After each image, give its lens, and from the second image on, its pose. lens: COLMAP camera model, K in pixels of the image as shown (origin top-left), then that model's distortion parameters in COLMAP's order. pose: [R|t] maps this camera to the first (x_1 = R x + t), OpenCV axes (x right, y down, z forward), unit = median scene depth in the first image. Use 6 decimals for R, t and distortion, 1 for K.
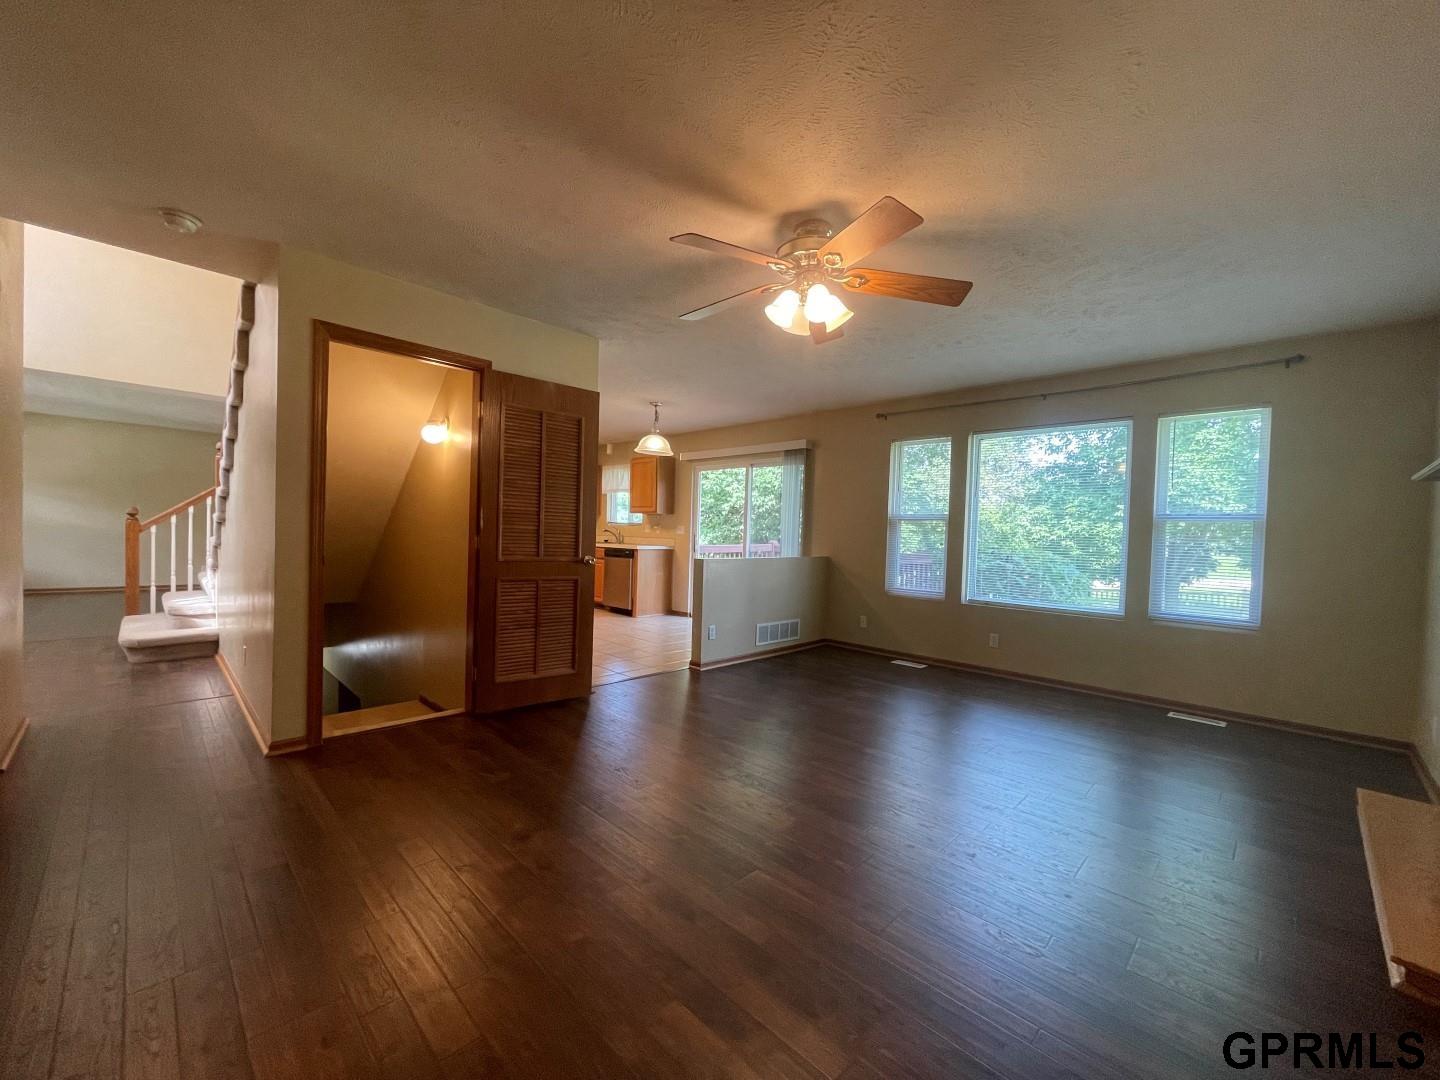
lens RADIAL K [[576.0, 0, 714.3], [0, 576.0, 545.7], [0, 0, 1]] dist [0.000600, 0.000135]
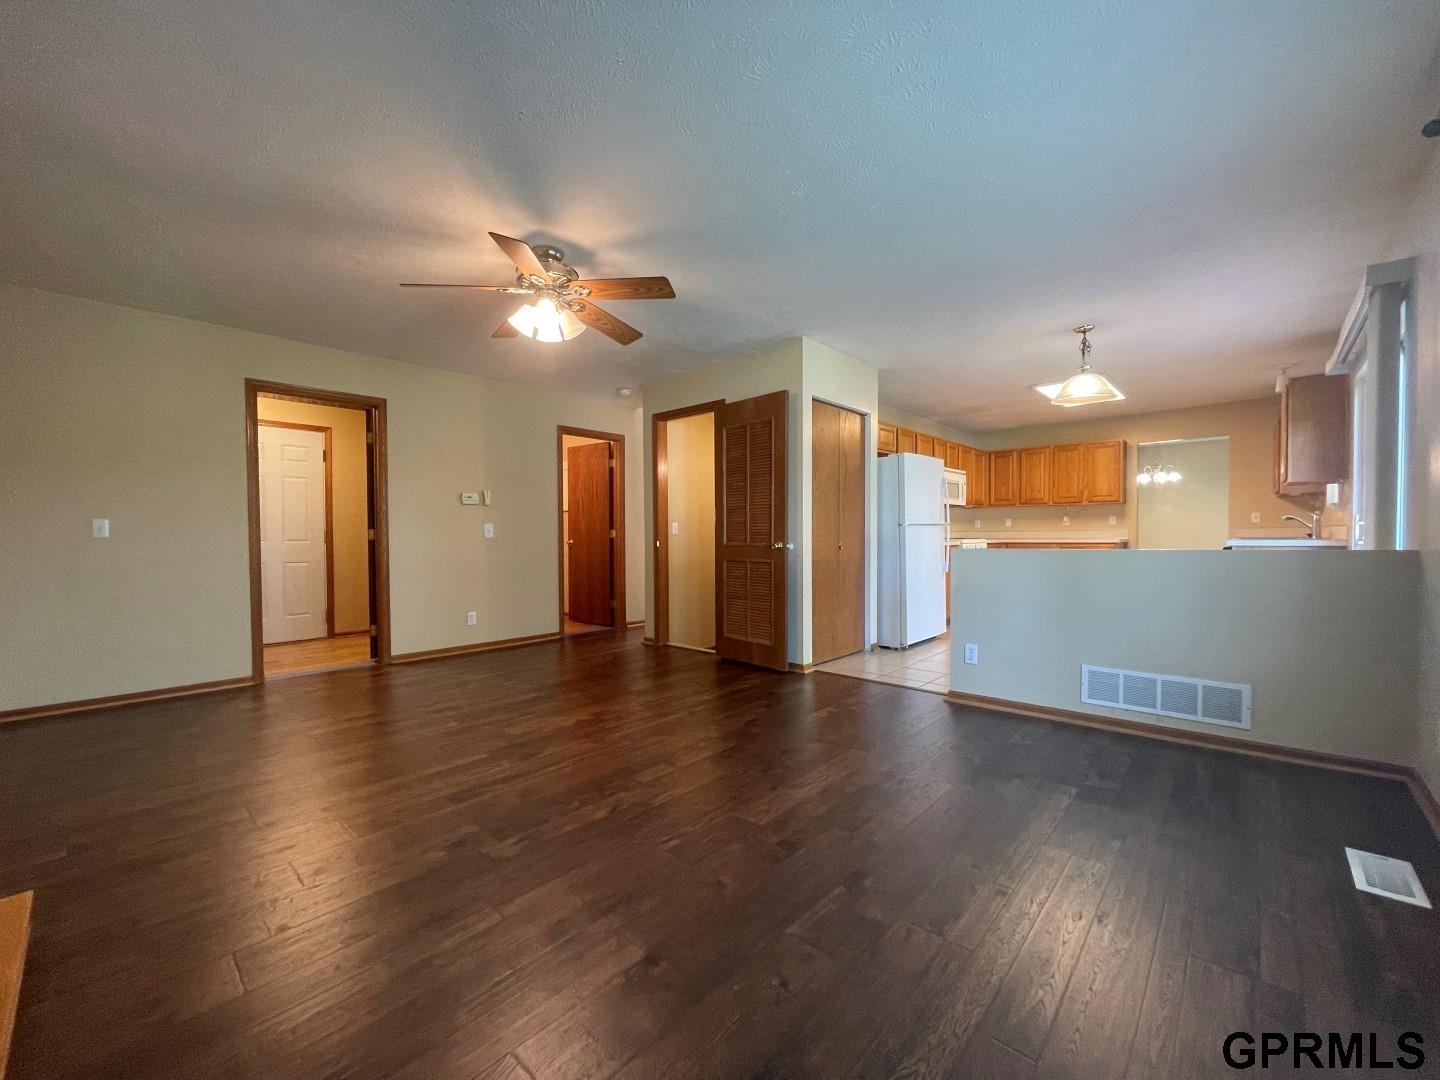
lens RADIAL K [[579.3, 0, 718.7], [0, 579.3, 544.7], [0, 0, 1]] dist [0.000020, 0.000069]
pose [[0.045326, -0.013823, -0.998877, 0.443154], [-0.012047, 0.999824, -0.014383, 0.020111], [0.998900, 0.012686, 0.045152, 0.421778]]
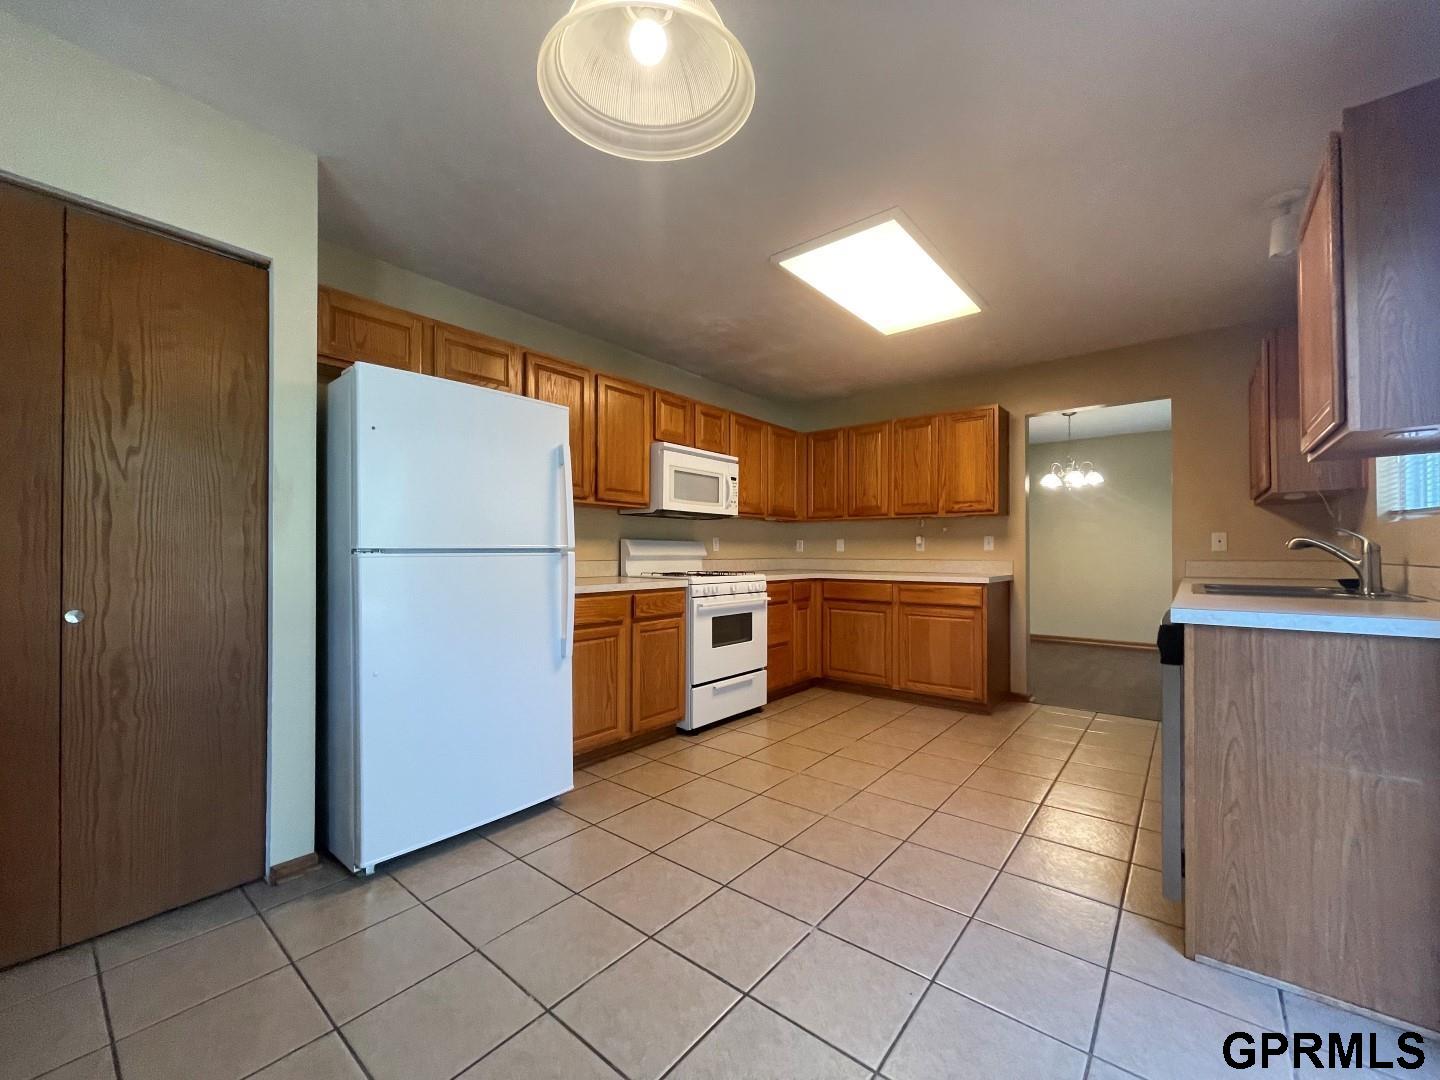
lens RADIAL K [[580.9, 0, 713.4], [0, 580.9, 550.4], [0, 0, 1]] dist [-0.001614, -0.000002]
pose [[0.096430, -0.035481, -0.994707, 0.060579], [-0.019112, 0.999114, -0.037491, -0.008638], [0.995156, 0.022626, 0.095667, 0.791172]]
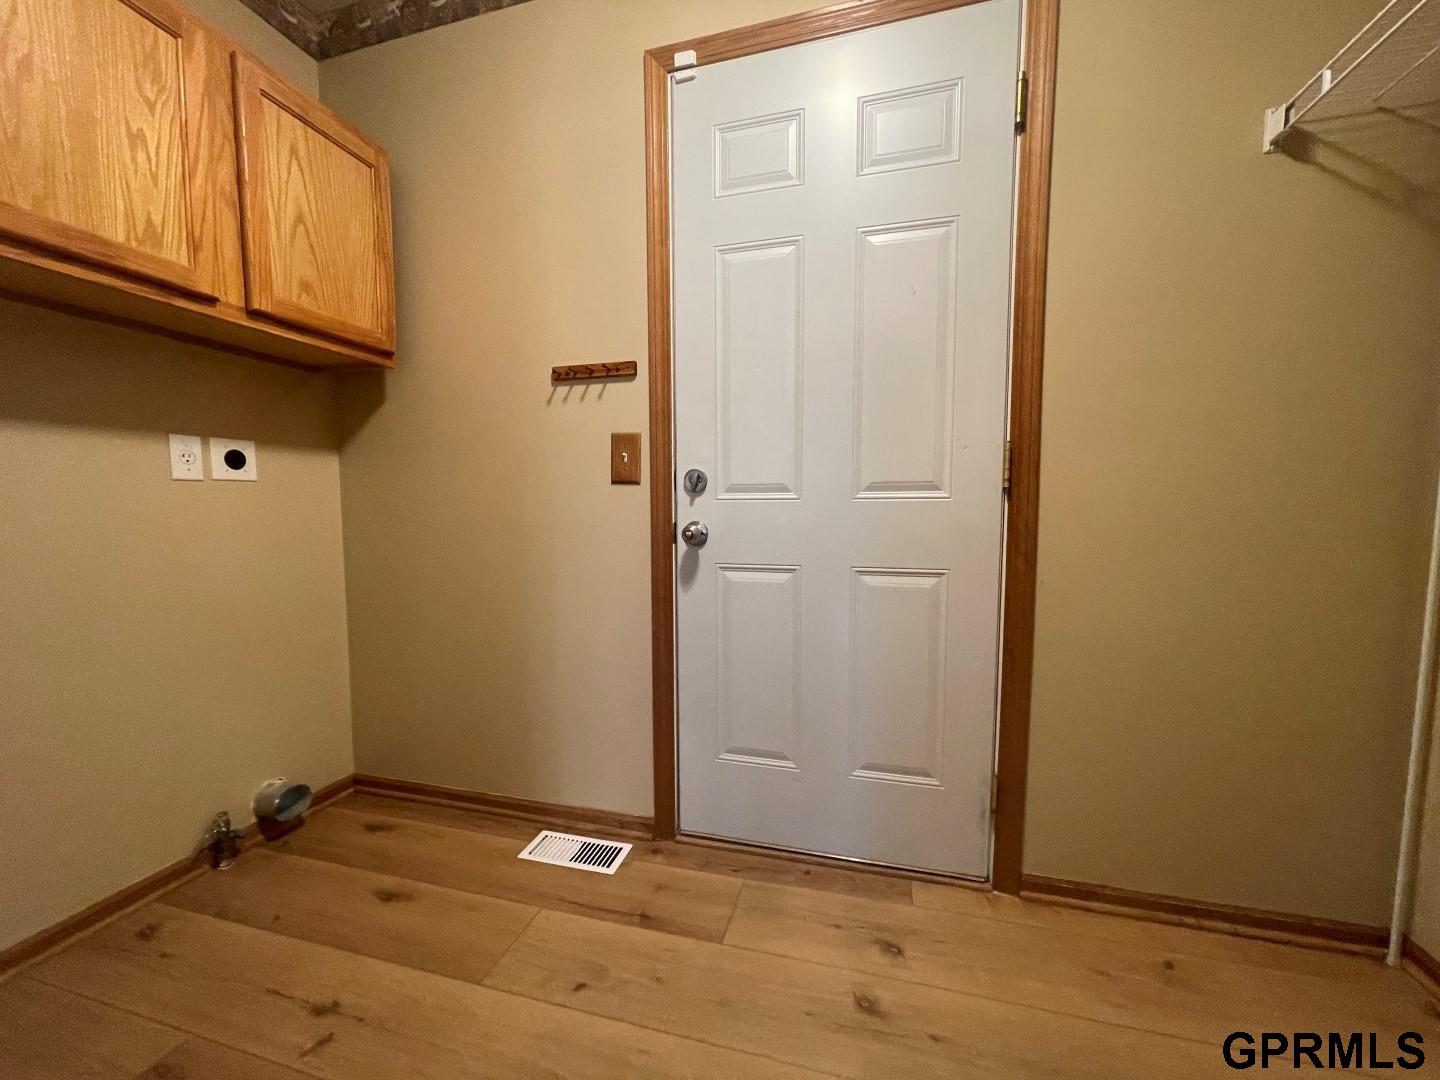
lens RADIAL K [[580.9, 0, 713.4], [0, 580.9, 550.4], [0, 0, 1]] dist [-0.001614, -0.000002]
pose [[-0.869852, 0.014768, -0.493092, -0.173643], [-0.030877, 0.995962, 0.084298, 0.016209], [0.492346, 0.088552, -0.865883, 0.052137]]
